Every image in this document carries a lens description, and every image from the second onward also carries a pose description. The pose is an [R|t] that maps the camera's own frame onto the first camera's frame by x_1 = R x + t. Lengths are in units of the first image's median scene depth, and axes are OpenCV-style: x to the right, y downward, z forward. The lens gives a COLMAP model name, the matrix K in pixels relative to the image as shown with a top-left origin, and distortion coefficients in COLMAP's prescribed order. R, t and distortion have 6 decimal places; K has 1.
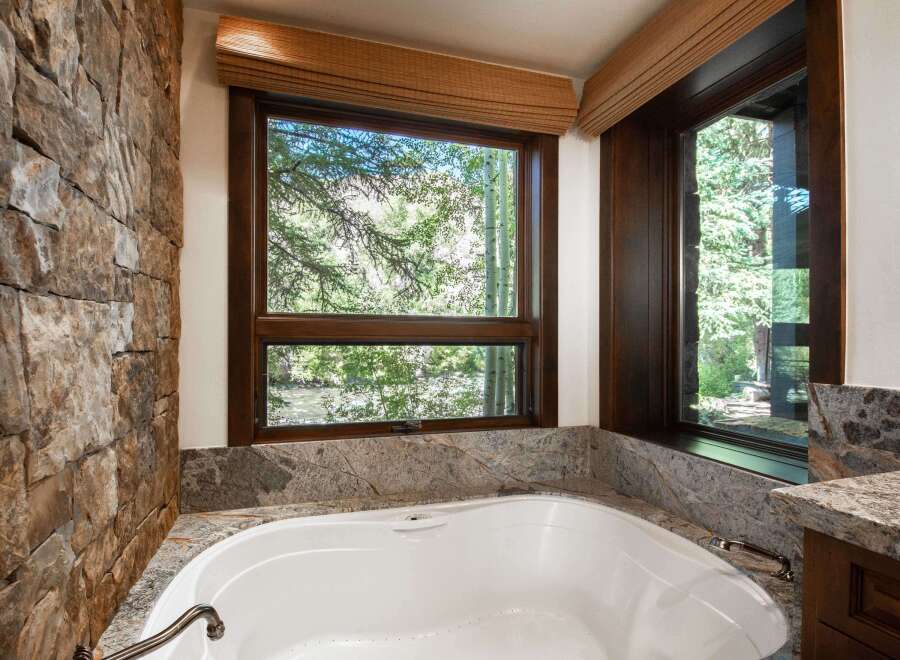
lens RADIAL K [[492.3, 0, 450.0], [0, 492.3, 330.0], [0, 0, 1]] dist [0.015046, -0.000304]
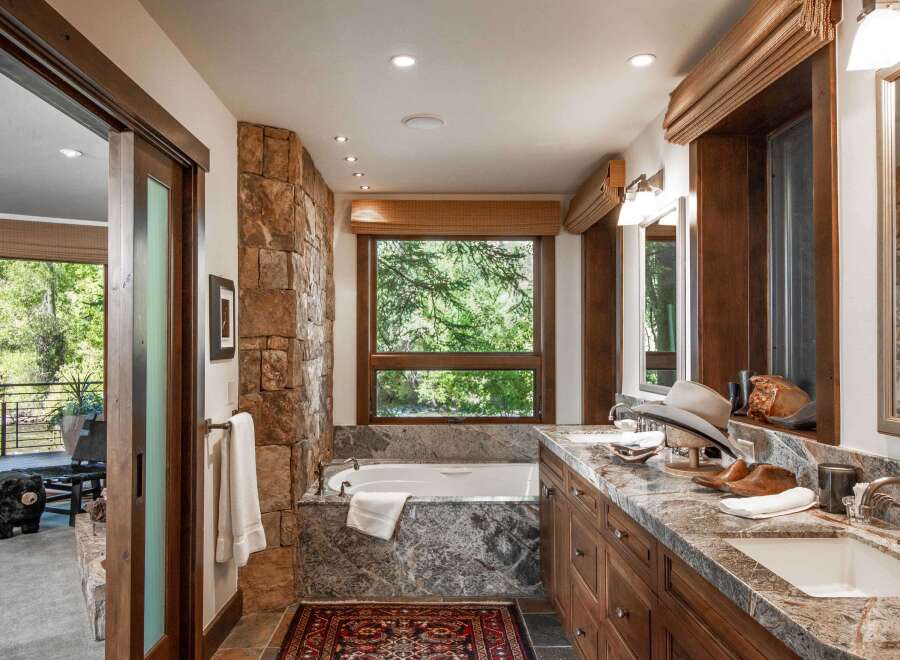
lens RADIAL K [[688.2, 0, 450.0], [0, 688.2, 330.0], [0, 0, 1]] dist [0.056324, 0.000892]
pose [[0.964119, -0.008404, -0.265336, 0.527585], [0.006786, 0.999952, -0.007014, -0.092567], [0.265382, 0.004961, 0.964131, -1.281458]]
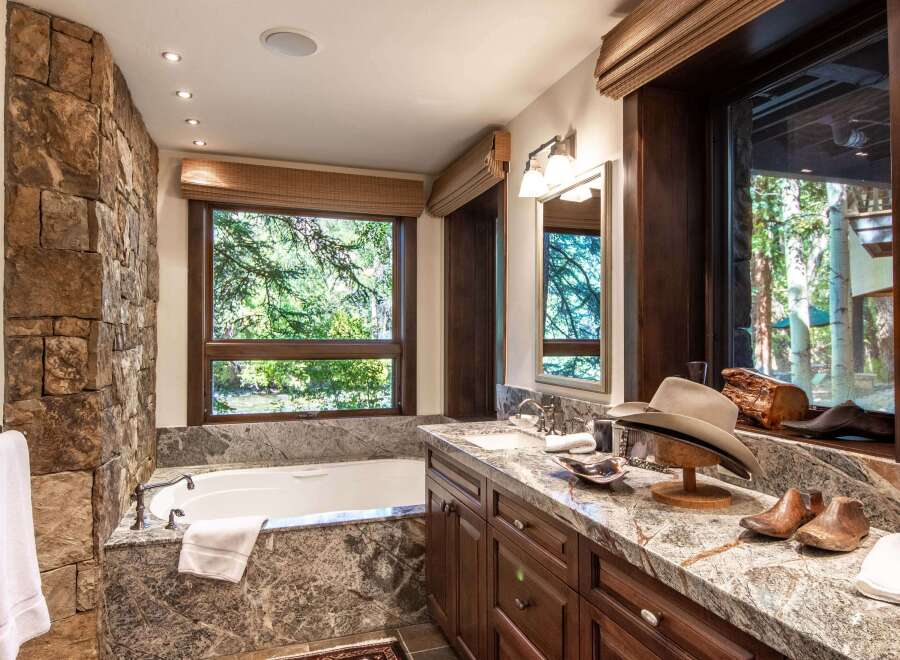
lens RADIAL K [[595.1, 0, 465.2], [0, 595.1, 328.5], [0, 0, 1]] dist [0.038955, -0.034976]
pose [[0.998974, 0.002022, 0.045250, 0.315284], [-0.002351, 0.999971, 0.007232, -0.082297], [-0.045234, -0.007331, 0.998950, -0.854642]]
